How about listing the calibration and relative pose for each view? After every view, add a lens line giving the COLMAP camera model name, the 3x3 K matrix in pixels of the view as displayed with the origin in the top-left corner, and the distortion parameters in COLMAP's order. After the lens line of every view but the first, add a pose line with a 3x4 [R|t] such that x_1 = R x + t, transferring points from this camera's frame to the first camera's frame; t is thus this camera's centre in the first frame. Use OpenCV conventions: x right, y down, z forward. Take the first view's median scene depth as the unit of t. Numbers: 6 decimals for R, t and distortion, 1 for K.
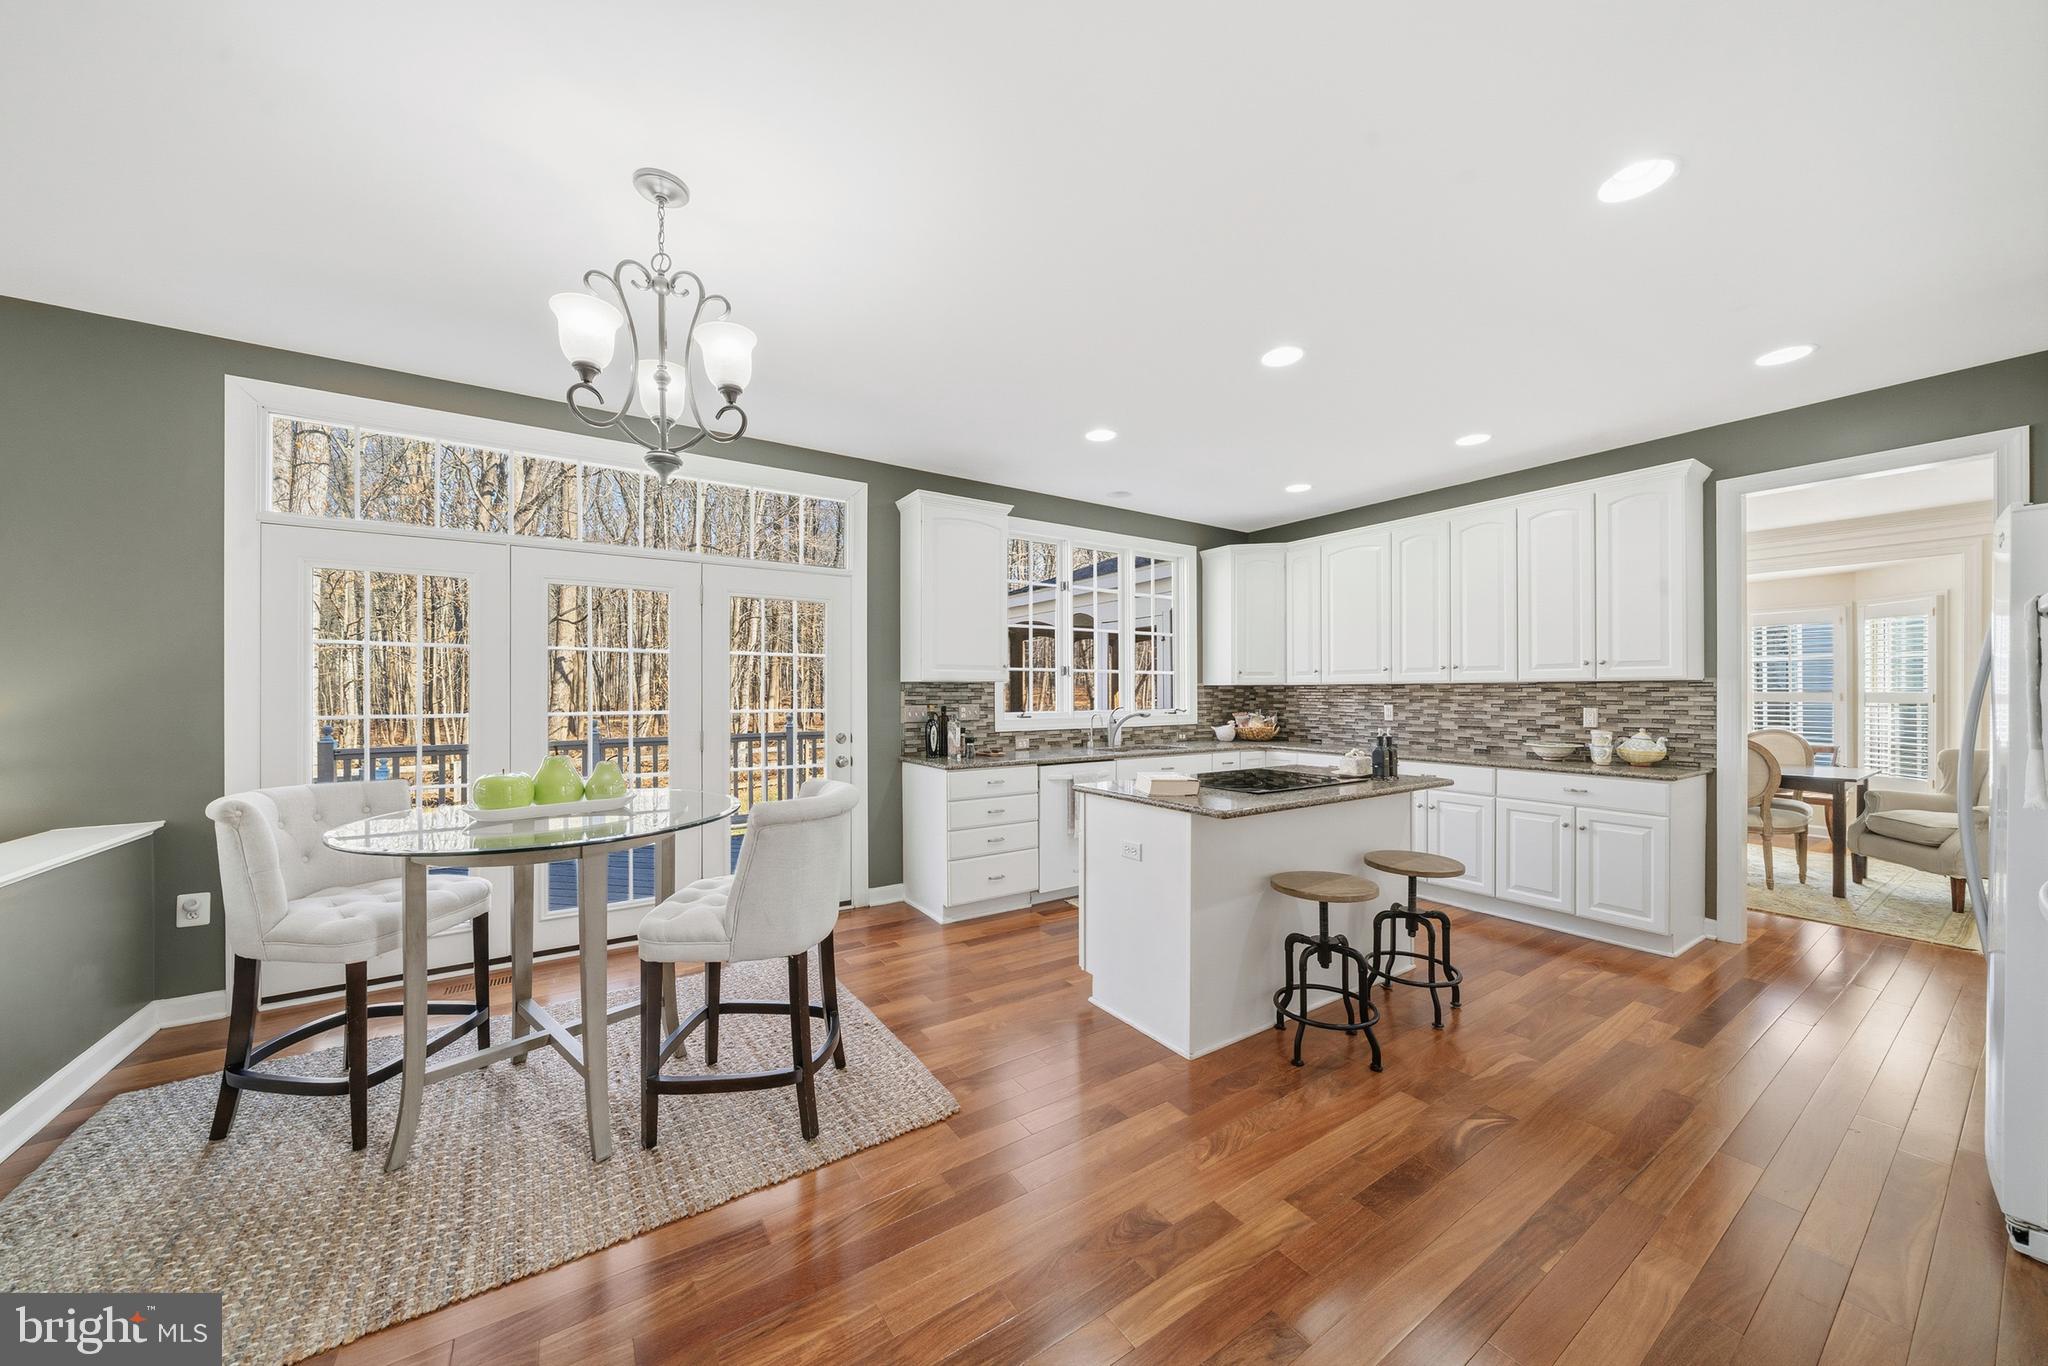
lens RADIAL K [[695.3, 0, 1012.6], [0, 695.3, 682.4], [0, 0, 1]] dist [-0.008744, 0.001316]
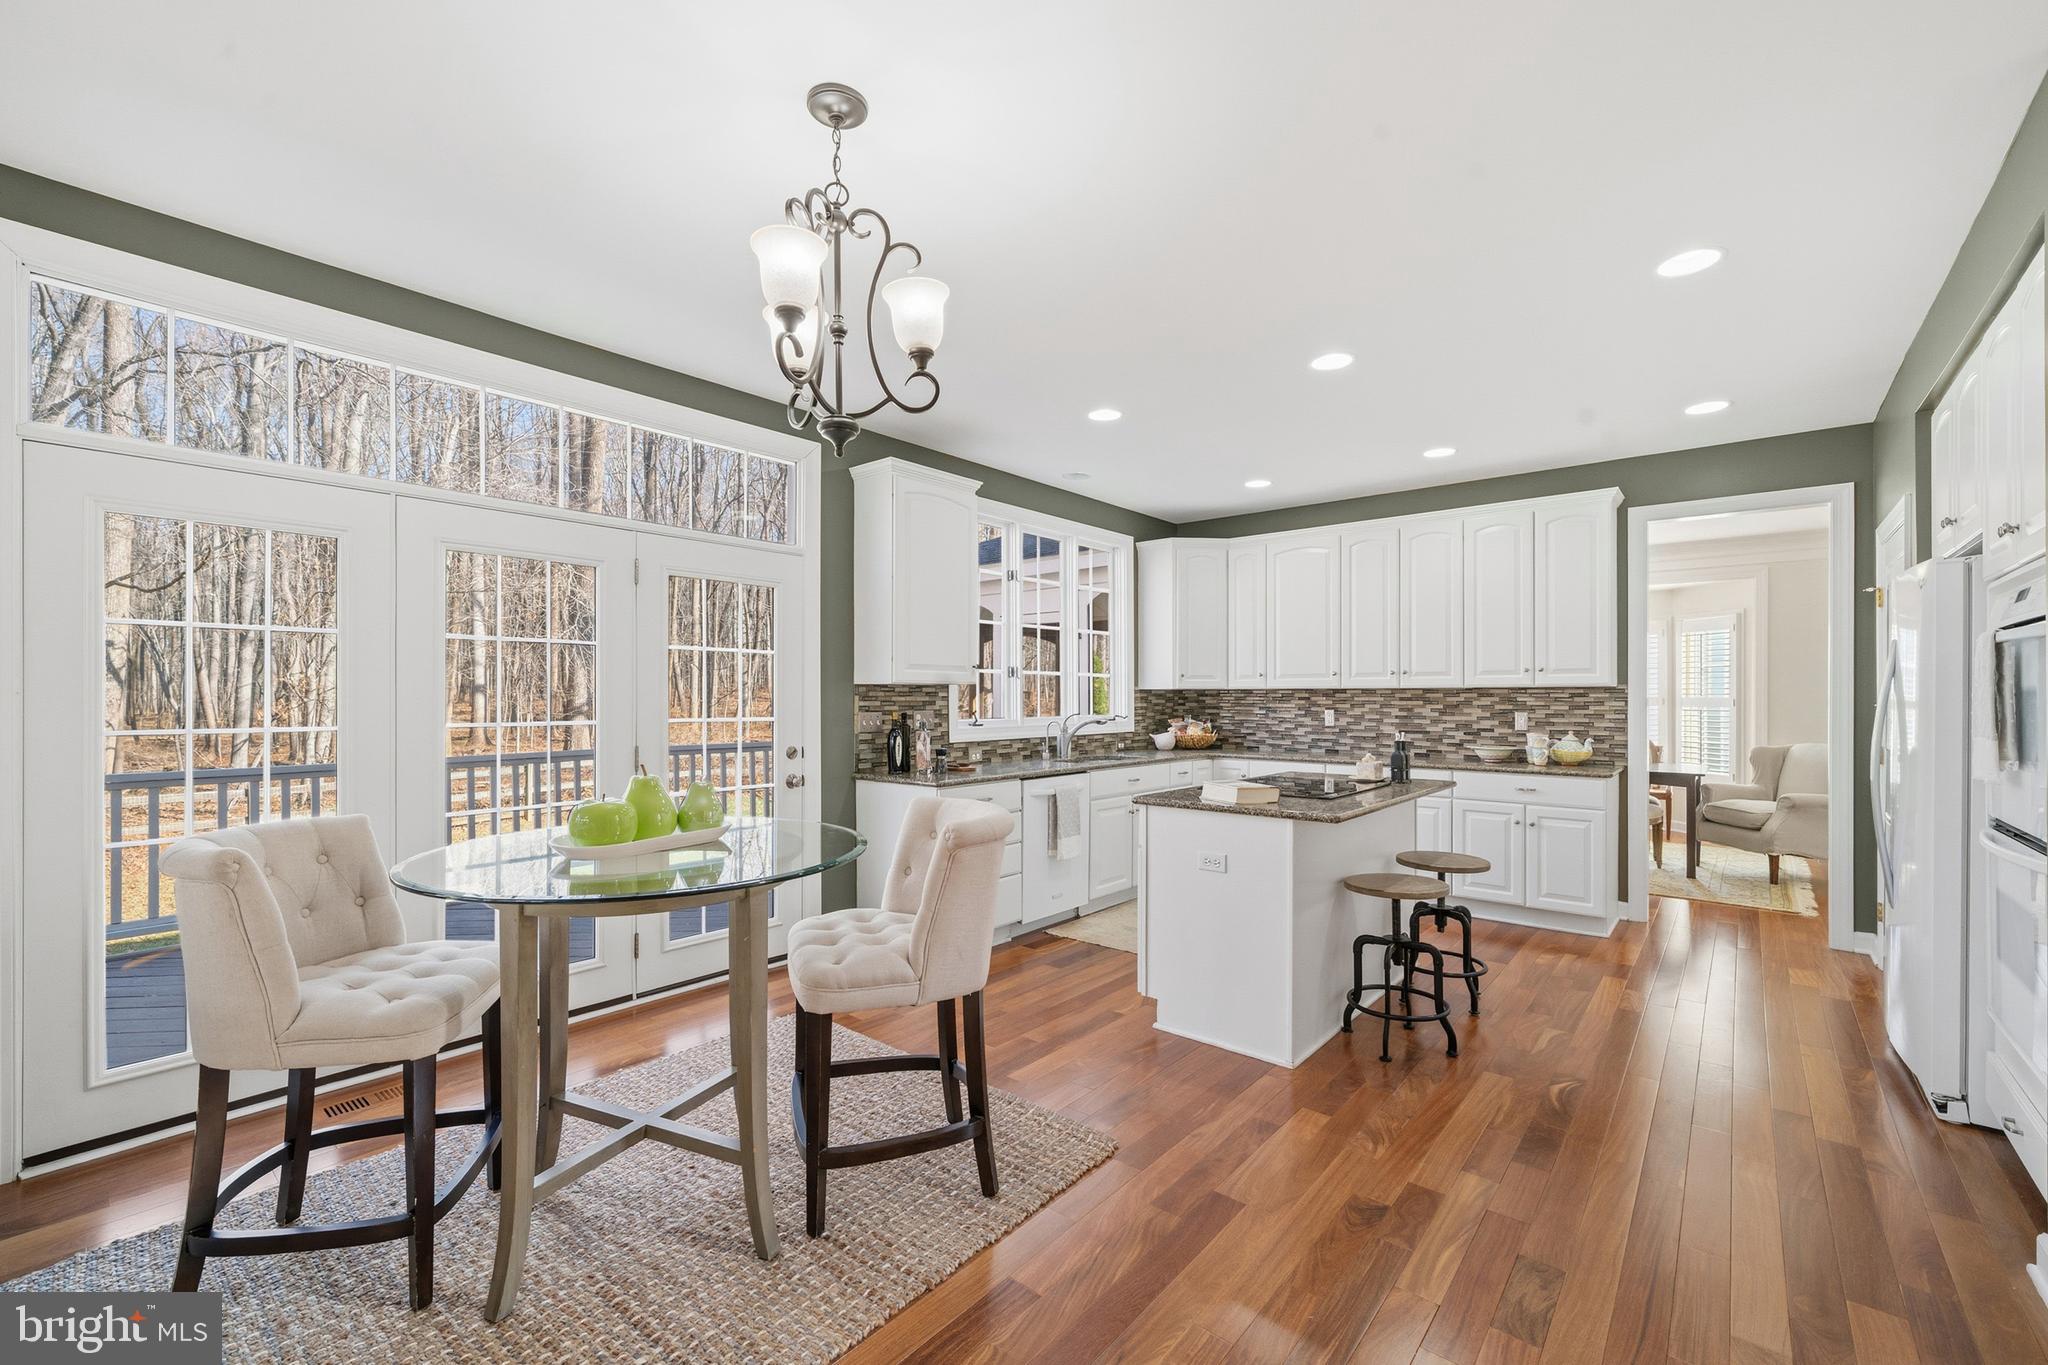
lens RADIAL K [[838.9, 0, 1024.0], [0, 838.9, 682.5], [0, 0, 1]] dist [-0.000724, -0.000174]
pose [[0.960863, 0.006002, 0.276957, -0.253114], [-0.005477, 0.999981, -0.002671, -0.001135], [-0.276968, 0.001049, 0.960879, -0.025493]]
